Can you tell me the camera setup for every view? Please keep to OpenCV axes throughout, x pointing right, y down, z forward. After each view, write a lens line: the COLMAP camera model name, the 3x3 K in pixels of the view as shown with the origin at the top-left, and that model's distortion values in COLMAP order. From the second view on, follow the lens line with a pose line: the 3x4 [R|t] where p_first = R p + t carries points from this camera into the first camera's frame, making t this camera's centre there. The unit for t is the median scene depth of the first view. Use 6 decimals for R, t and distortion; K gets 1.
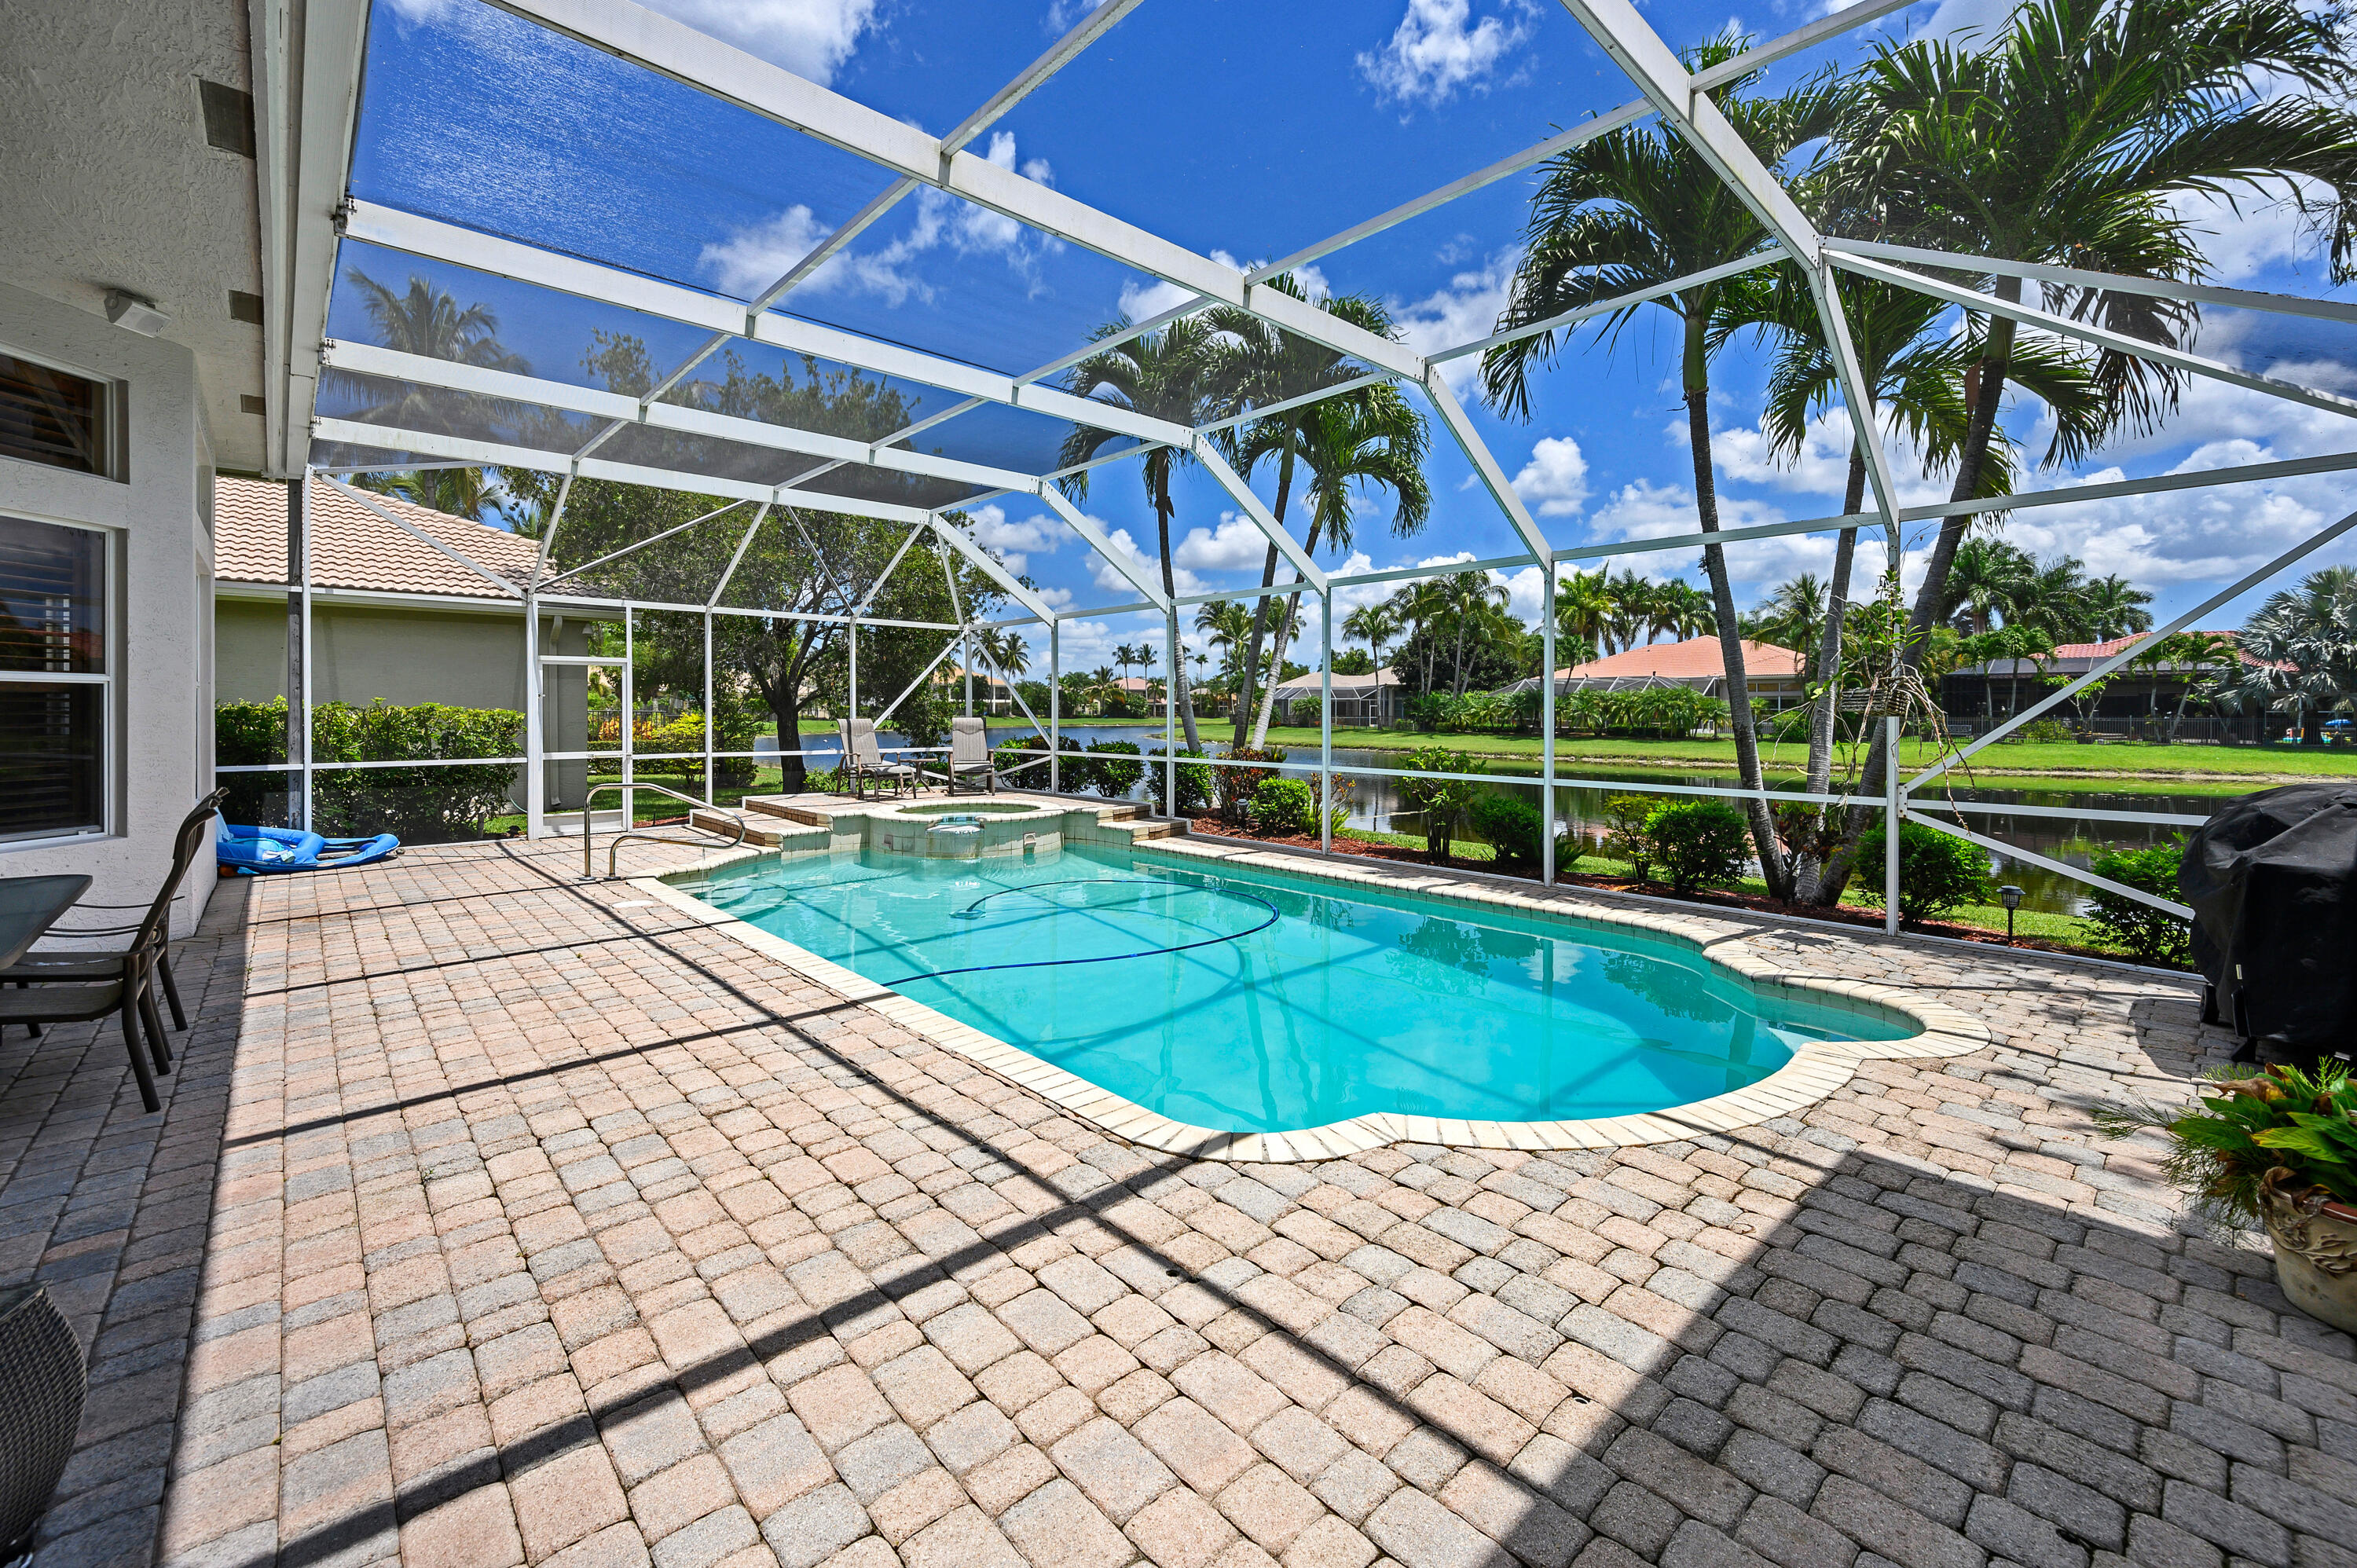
lens RADIAL K [[964.9, 0, 1180.4], [0, 964.9, 696.1], [0, 0, 1]] dist [0.001587, 0.000244]
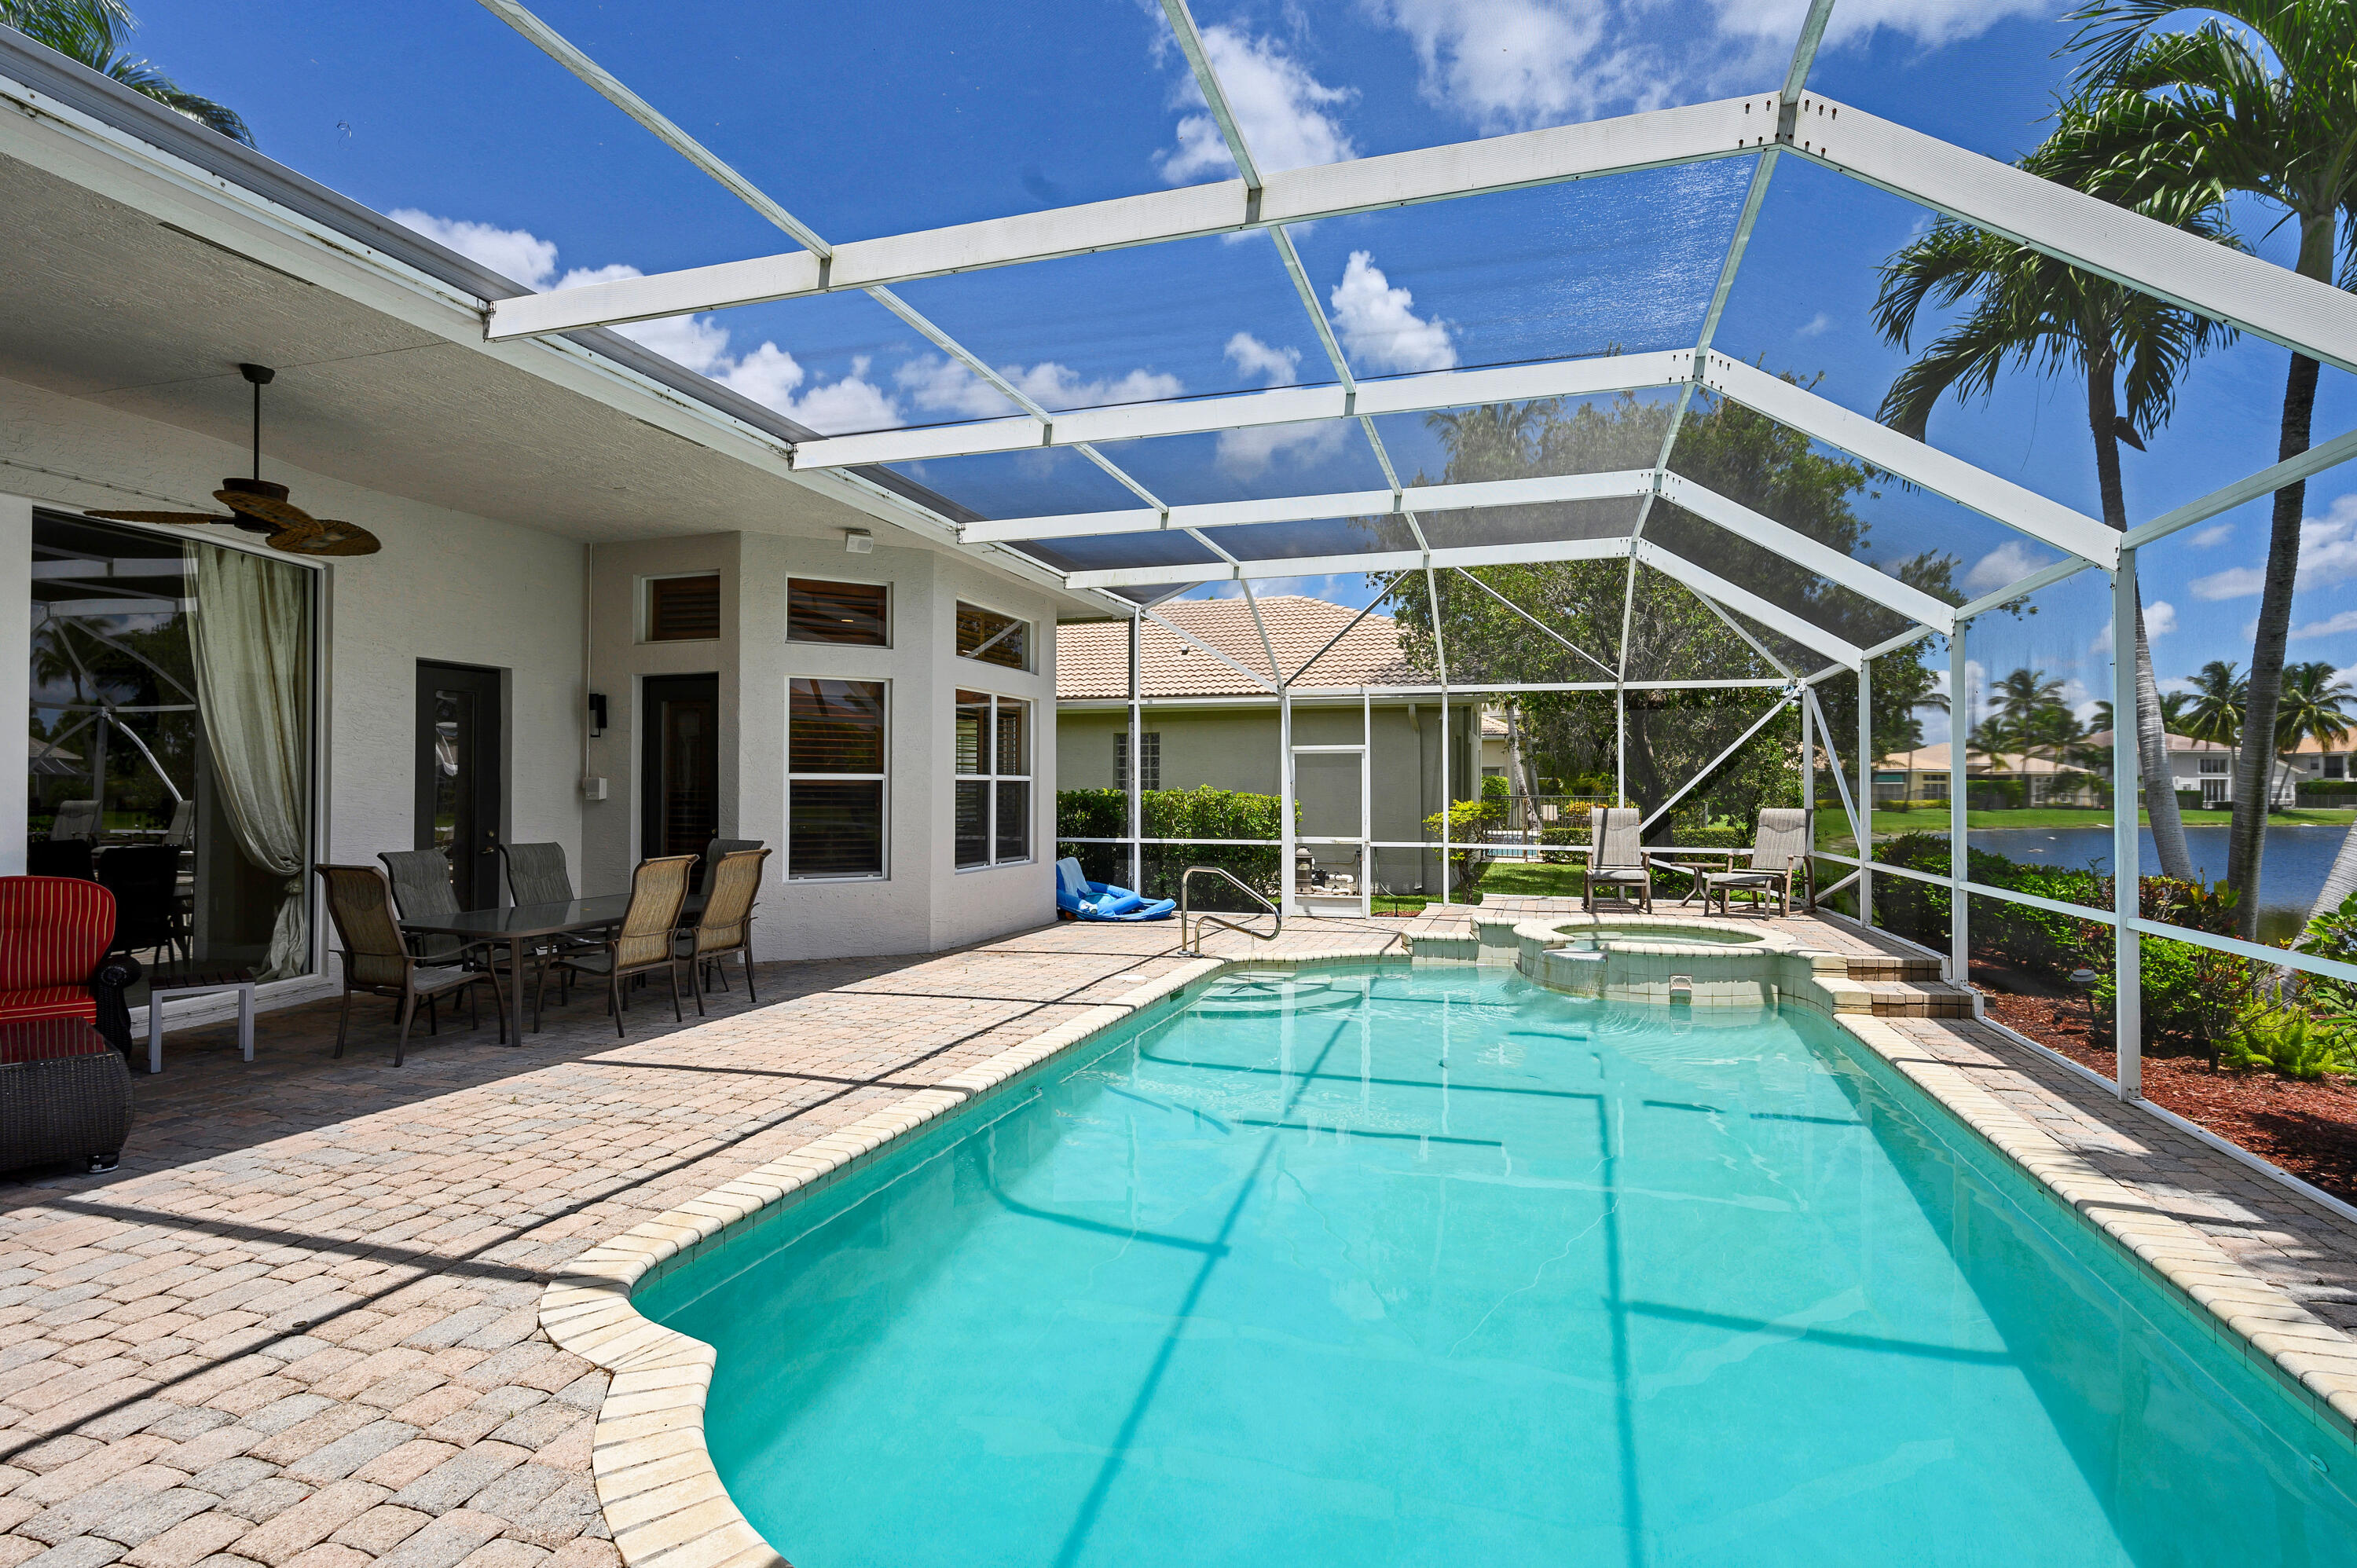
lens RADIAL K [[1116.9, 0, 1178.5], [0, 1116.9, 784.0], [0, 0, 1]] dist [-0.002336, -0.000332]
pose [[0.507465, -0.006825, -0.861645, 1.223130], [0.010497, 0.999943, -0.001738, 0.004296], [0.861608, -0.008162, 0.507508, 0.949958]]
